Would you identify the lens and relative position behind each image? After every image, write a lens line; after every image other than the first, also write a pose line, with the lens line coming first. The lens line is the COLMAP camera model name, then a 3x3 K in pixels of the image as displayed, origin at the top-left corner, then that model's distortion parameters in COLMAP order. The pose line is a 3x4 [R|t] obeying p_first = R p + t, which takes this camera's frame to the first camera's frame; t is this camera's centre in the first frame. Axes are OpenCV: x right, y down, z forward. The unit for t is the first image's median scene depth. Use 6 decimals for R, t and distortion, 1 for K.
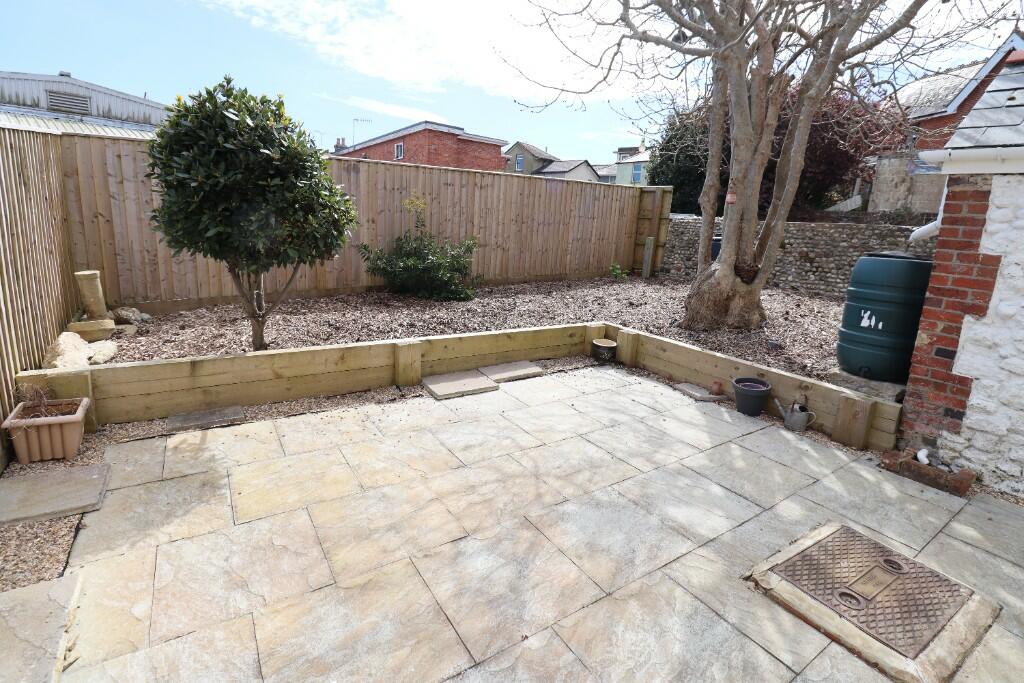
lens RADIAL K [[470.1, 0, 517.0], [0, 470.1, 336.1], [0, 0, 1]] dist [-0.005474, -0.007574]
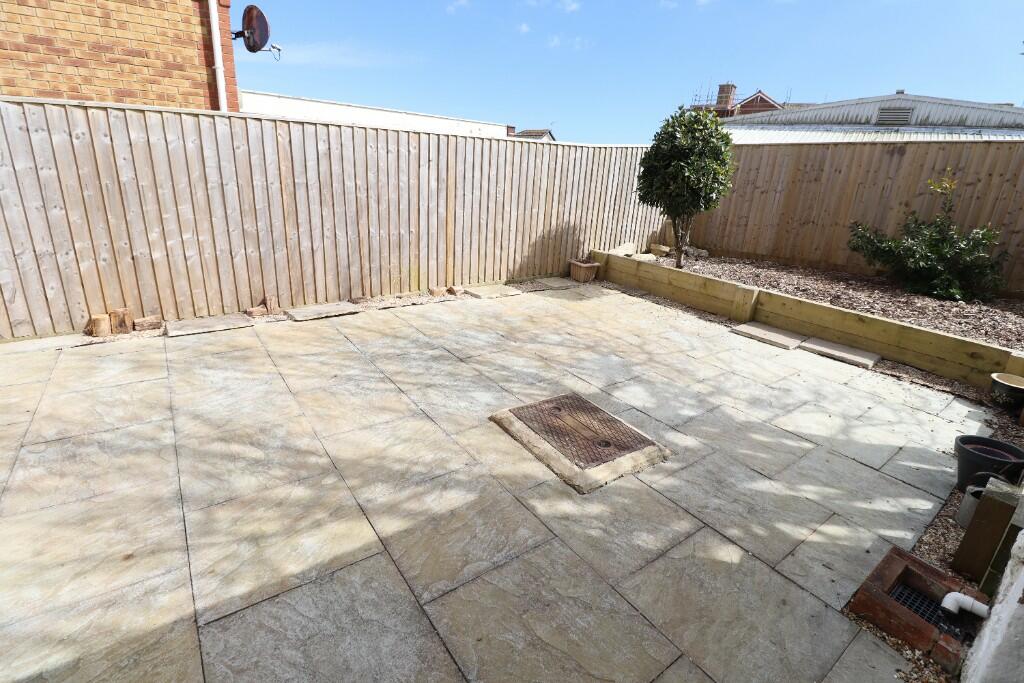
lens RADIAL K [[470.1, 0, 520.8], [0, 470.1, 339.4], [0, 0, 1]] dist [-0.005474, -0.007574]
pose [[0.052657, 0.282964, -0.957684, 1.057522], [-0.296944, 0.920072, 0.255524, 0.000289], [0.953442, 0.270923, 0.132473, 0.317294]]
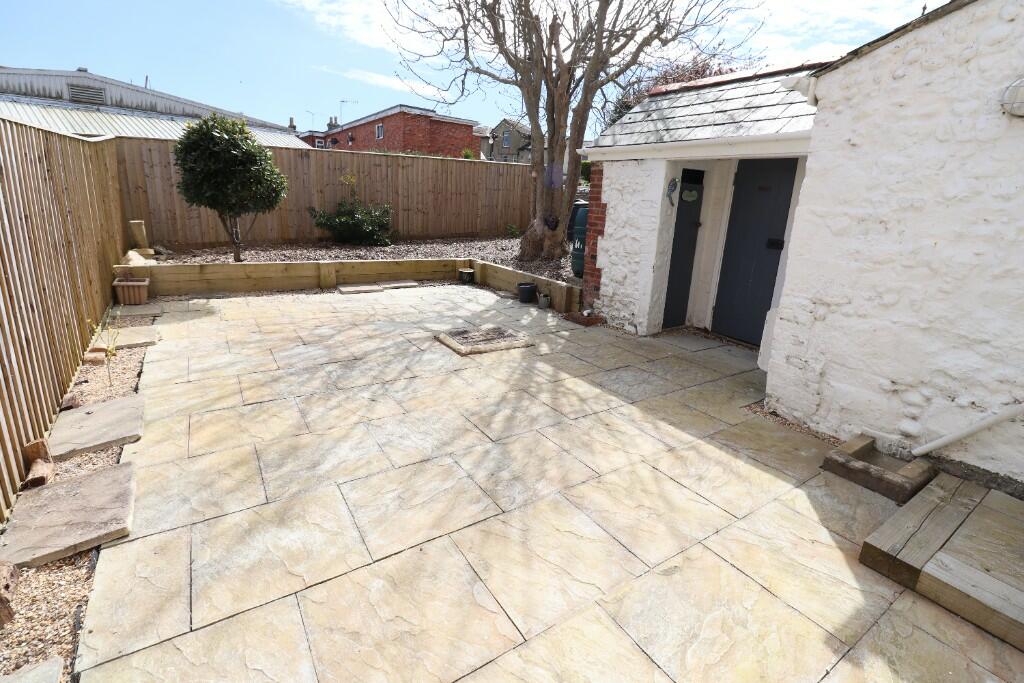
lens RADIAL K [[470.1, 0, 519.9], [0, 470.1, 339.8], [0, 0, 1]] dist [-0.005474, -0.007574]
pose [[0.999985, -0.002293, -0.005044, 0.515781], [0.002559, 0.998576, 0.053291, 0.223103], [0.004915, -0.053303, 0.998566, -0.766033]]
